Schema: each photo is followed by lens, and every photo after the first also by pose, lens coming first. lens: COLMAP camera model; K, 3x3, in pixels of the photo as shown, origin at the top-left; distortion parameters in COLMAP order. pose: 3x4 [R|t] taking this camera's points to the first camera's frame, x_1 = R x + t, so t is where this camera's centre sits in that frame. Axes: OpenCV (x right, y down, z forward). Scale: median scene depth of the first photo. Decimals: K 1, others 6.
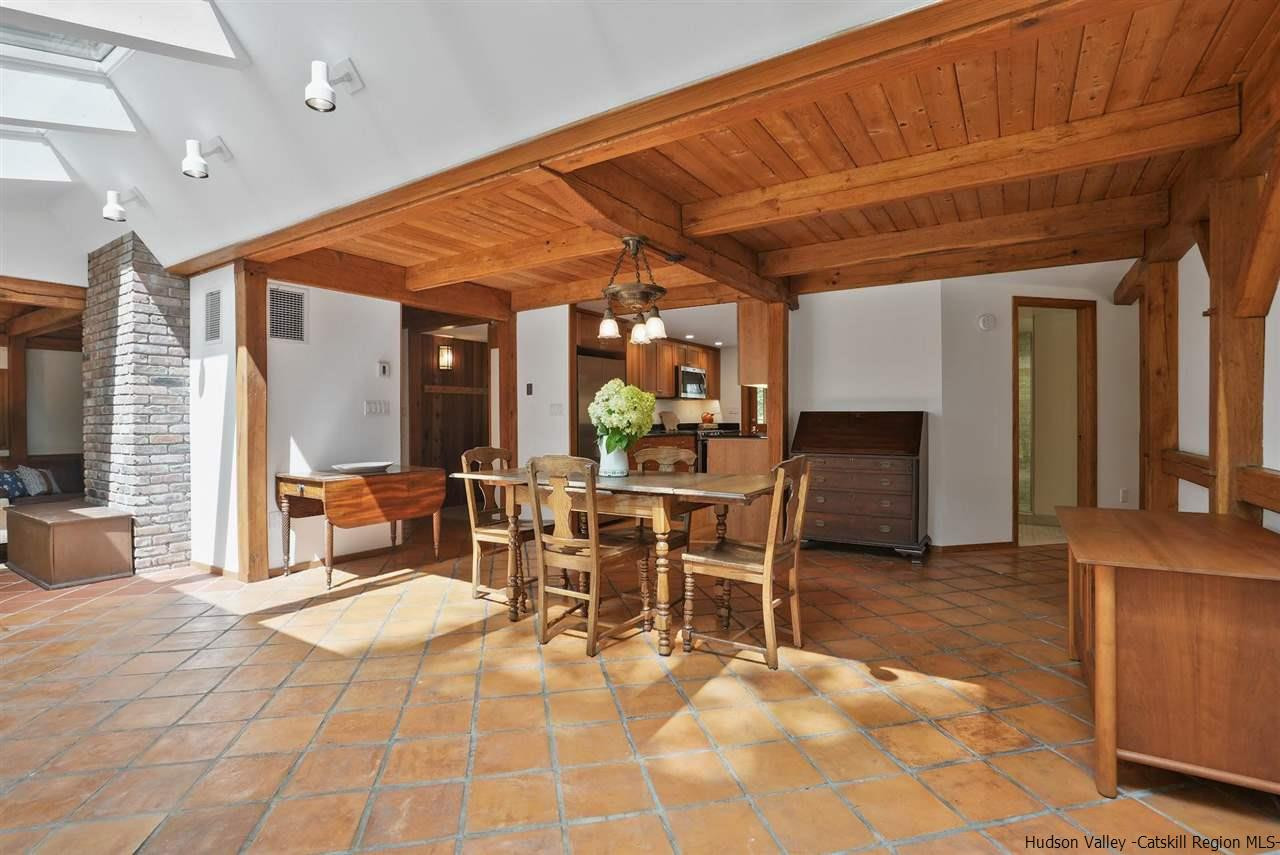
lens RADIAL K [[602.7, 0, 644.7], [0, 602.7, 419.8], [0, 0, 1]] dist [-0.036185, 0.000336]
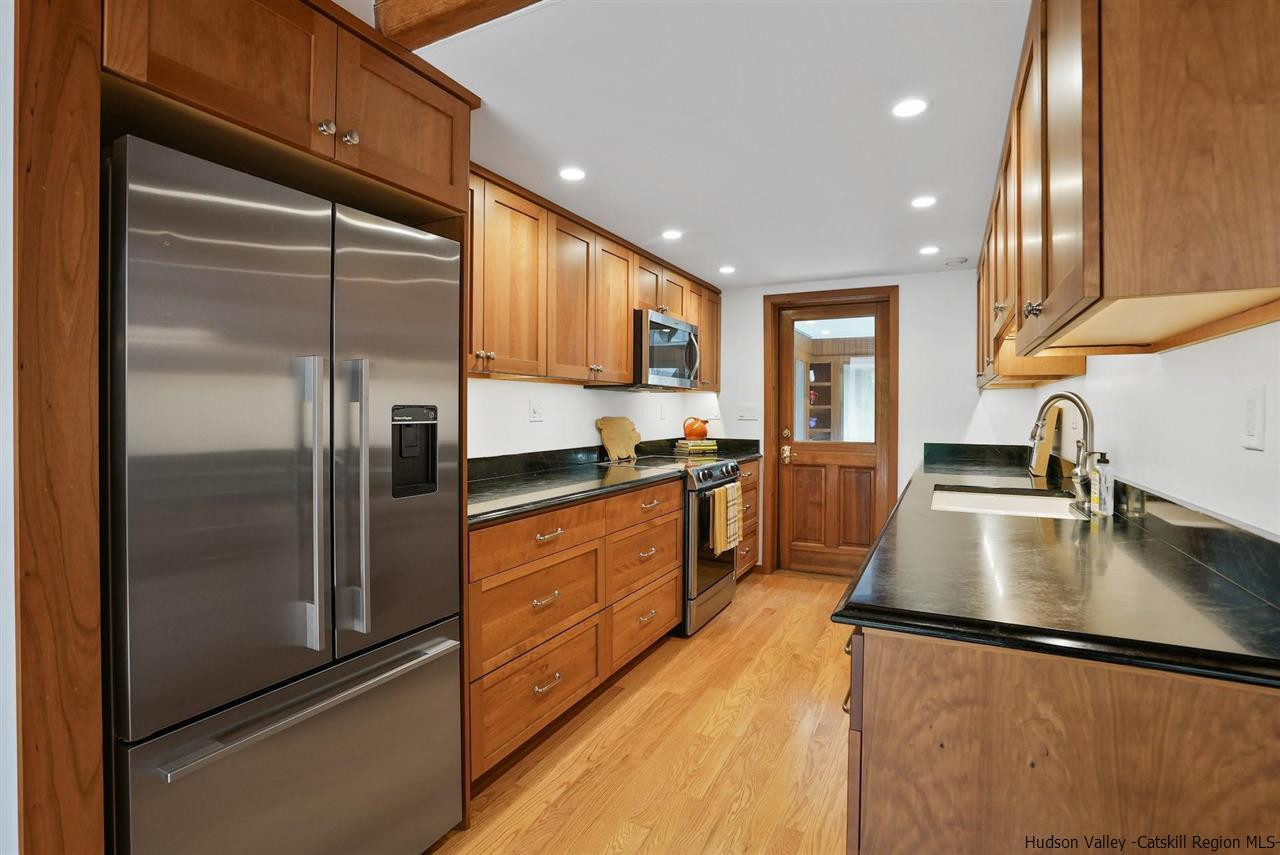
lens RADIAL K [[602.7, 0, 644.7], [0, 602.7, 419.8], [0, 0, 1]] dist [-0.036185, 0.000336]
pose [[0.995577, 0.009241, 0.093491, 0.017186], [-0.010743, 0.999821, 0.015571, -0.017488], [-0.093331, -0.016506, 0.995498, 0.518034]]
